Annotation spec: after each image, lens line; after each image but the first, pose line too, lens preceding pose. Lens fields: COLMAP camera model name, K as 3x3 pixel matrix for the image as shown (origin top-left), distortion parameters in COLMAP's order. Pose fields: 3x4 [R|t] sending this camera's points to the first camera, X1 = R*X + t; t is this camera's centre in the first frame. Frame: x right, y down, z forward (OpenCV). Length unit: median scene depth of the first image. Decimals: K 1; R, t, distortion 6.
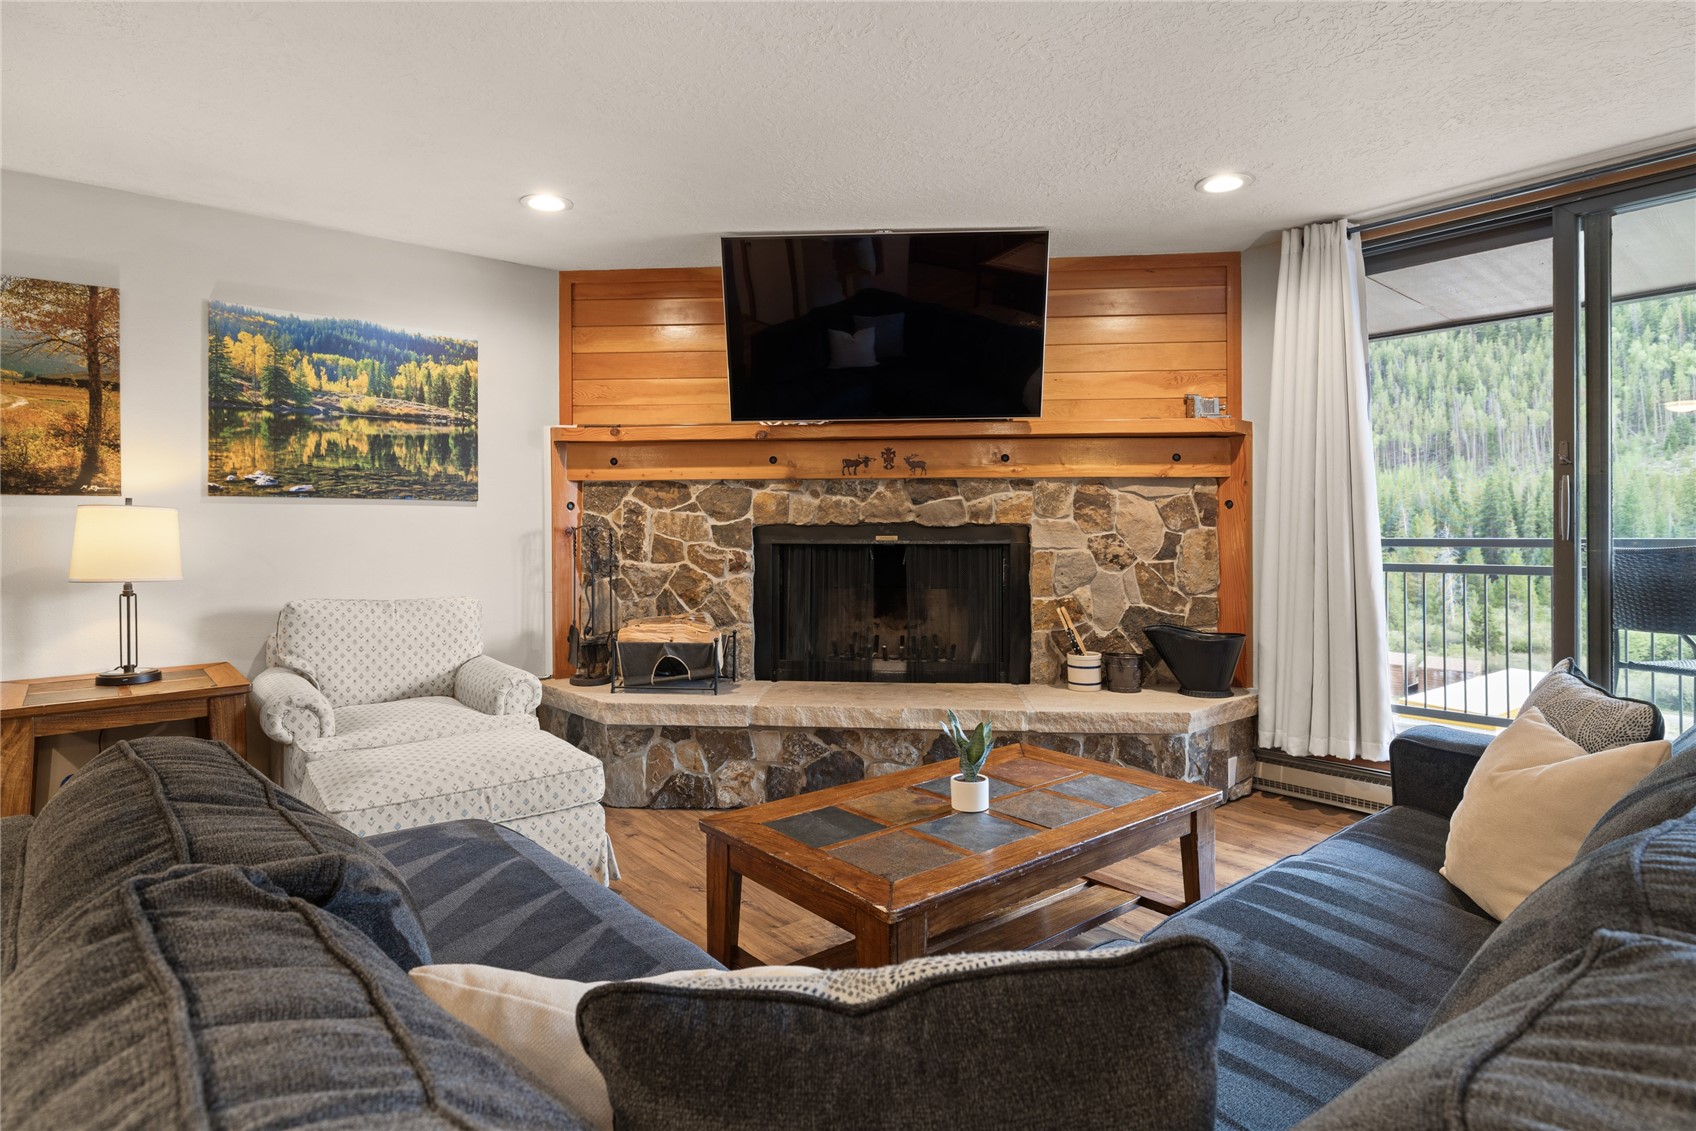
lens RADIAL K [[885.7, 0, 839.2], [0, 885.7, 530.0], [0, 0, 1]] dist [-0.011596, 0.003351]
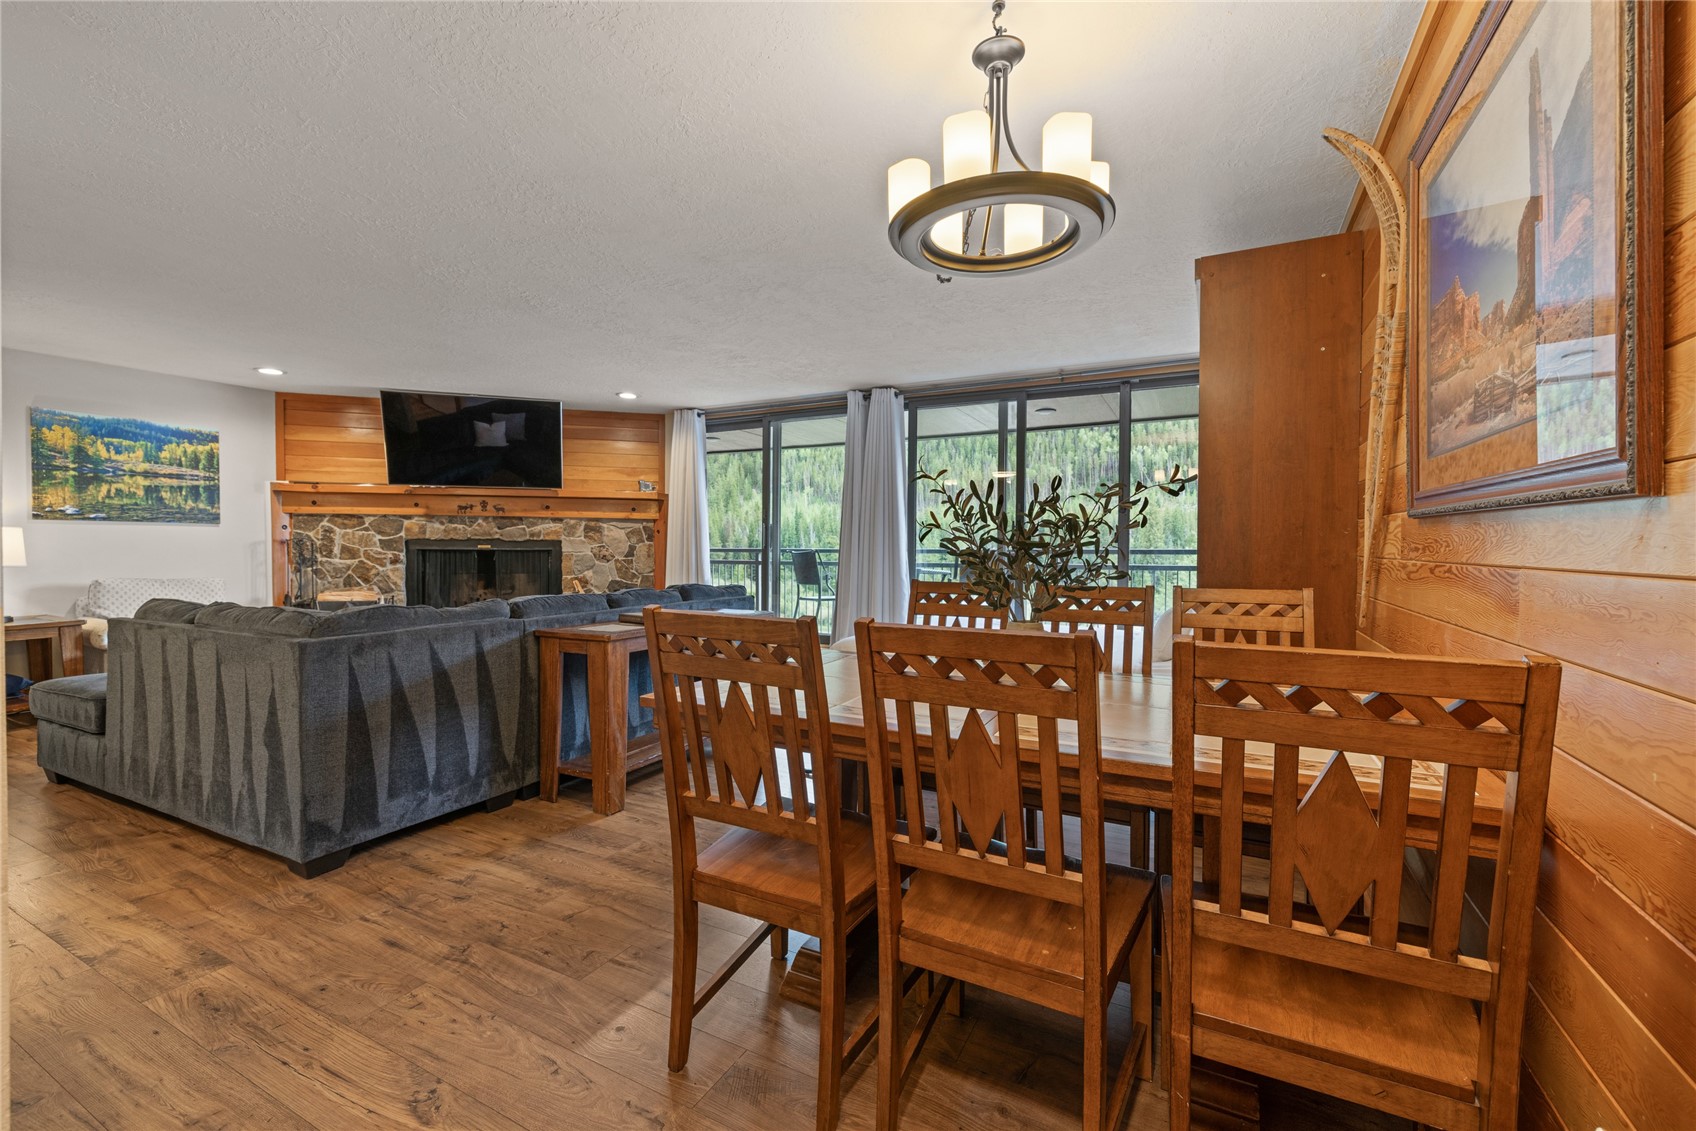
lens RADIAL K [[714.5, 0, 845.9], [0, 714.5, 561.3], [0, 0, 1]] dist [-0.003360, 0.001528]
pose [[0.923274, -0.001769, 0.384139, 0.189393], [-0.007647, 0.999707, 0.022982, -0.000590], [-0.384067, -0.024157, 0.922989, -0.769659]]
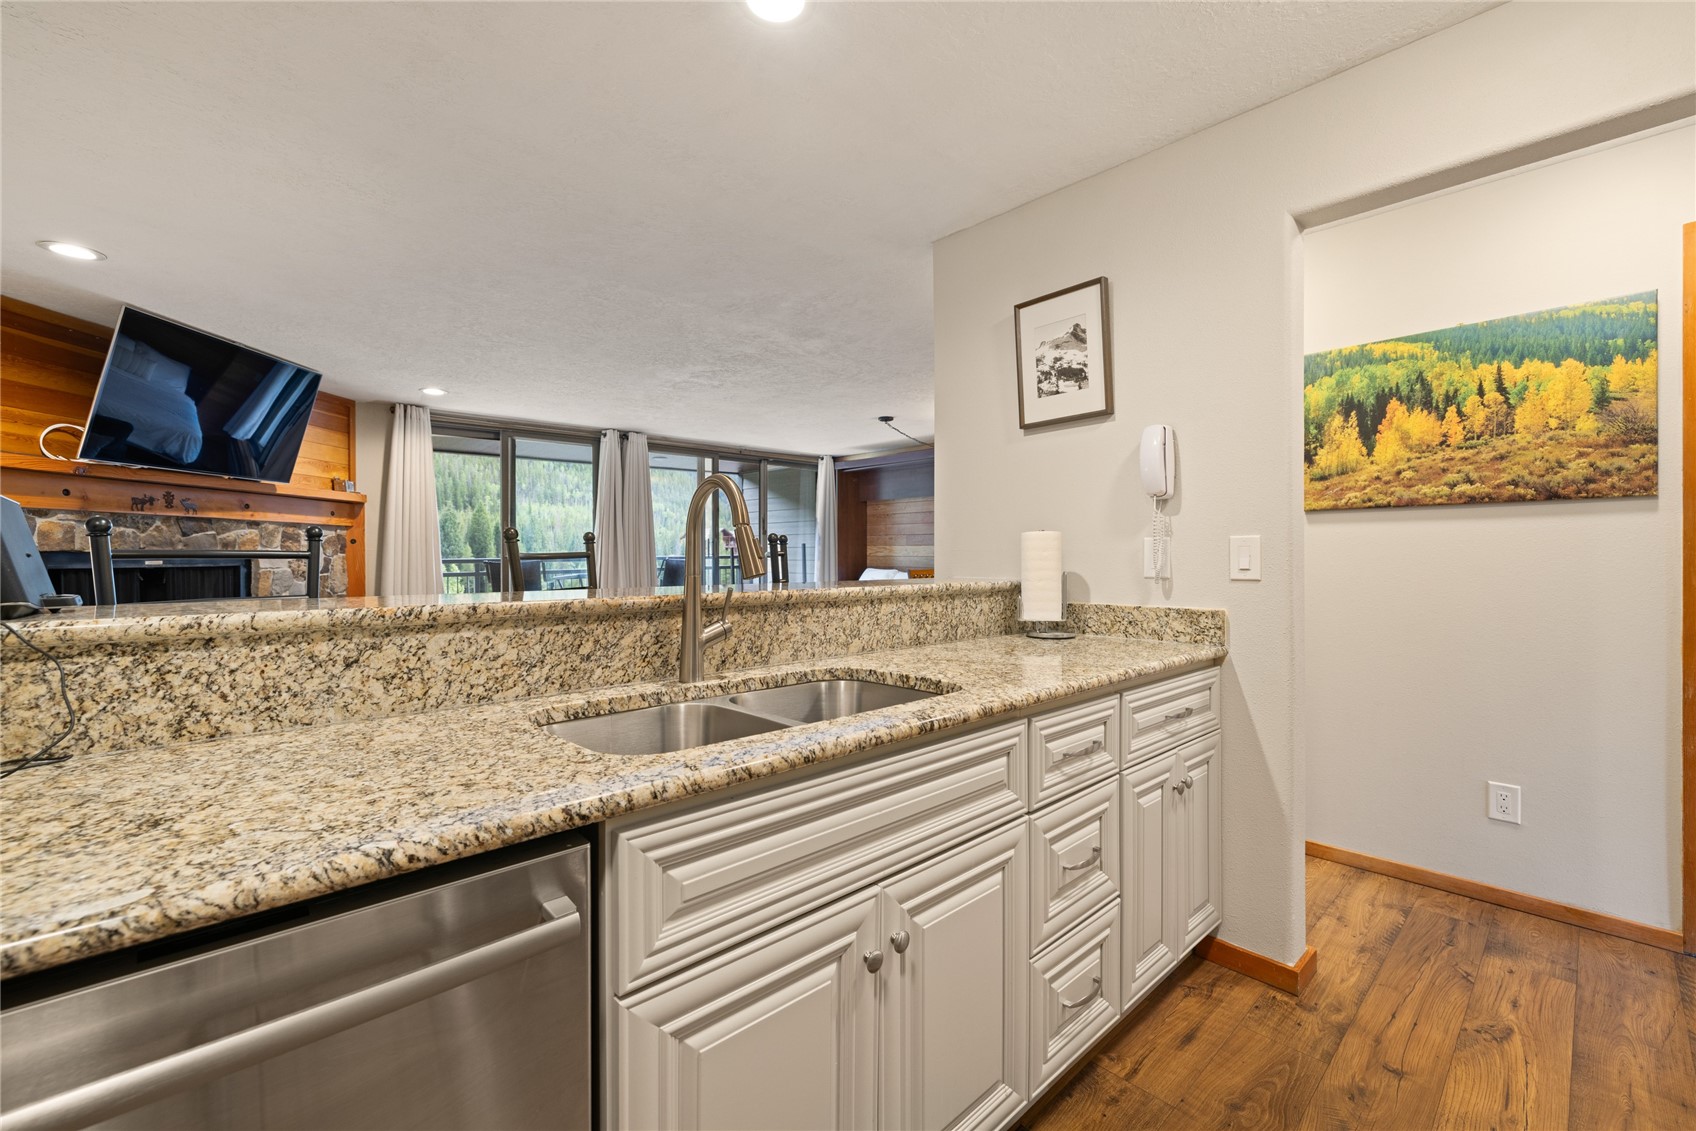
lens RADIAL K [[714.5, 0, 843.7], [0, 714.5, 556.7], [0, 0, 1]] dist [-0.003360, 0.001528]
pose [[-0.065385, -0.001630, 0.997859, -1.042064], [0.003178, 0.999993, 0.001842, 0.002096], [-0.997855, 0.003292, -0.065379, 0.101196]]
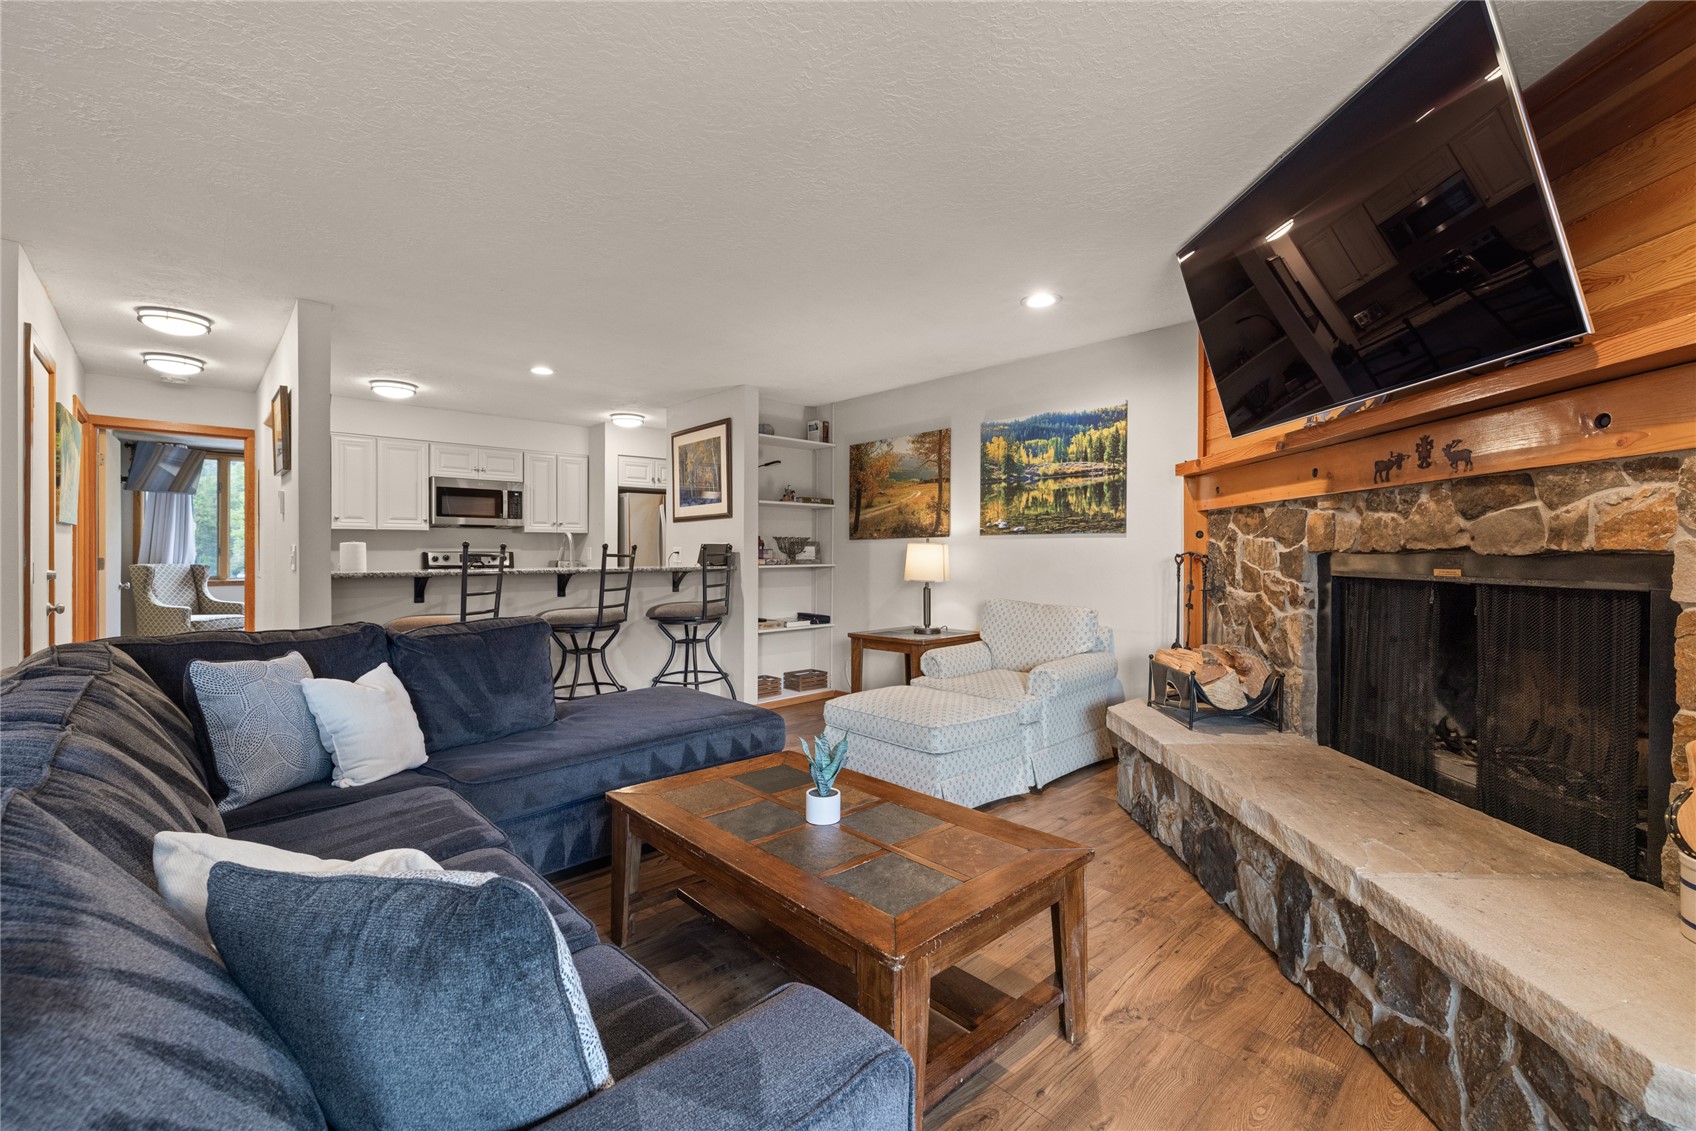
lens RADIAL K [[714.5, 0, 857.2], [0, 714.5, 557.0], [0, 0, 1]] dist [-0.003360, 0.001528]
pose [[0.074447, 0.007888, -0.997194, 0.562501], [-0.002665, 0.999967, 0.007711, -0.005379], [0.997221, 0.002083, 0.074465, 0.544013]]
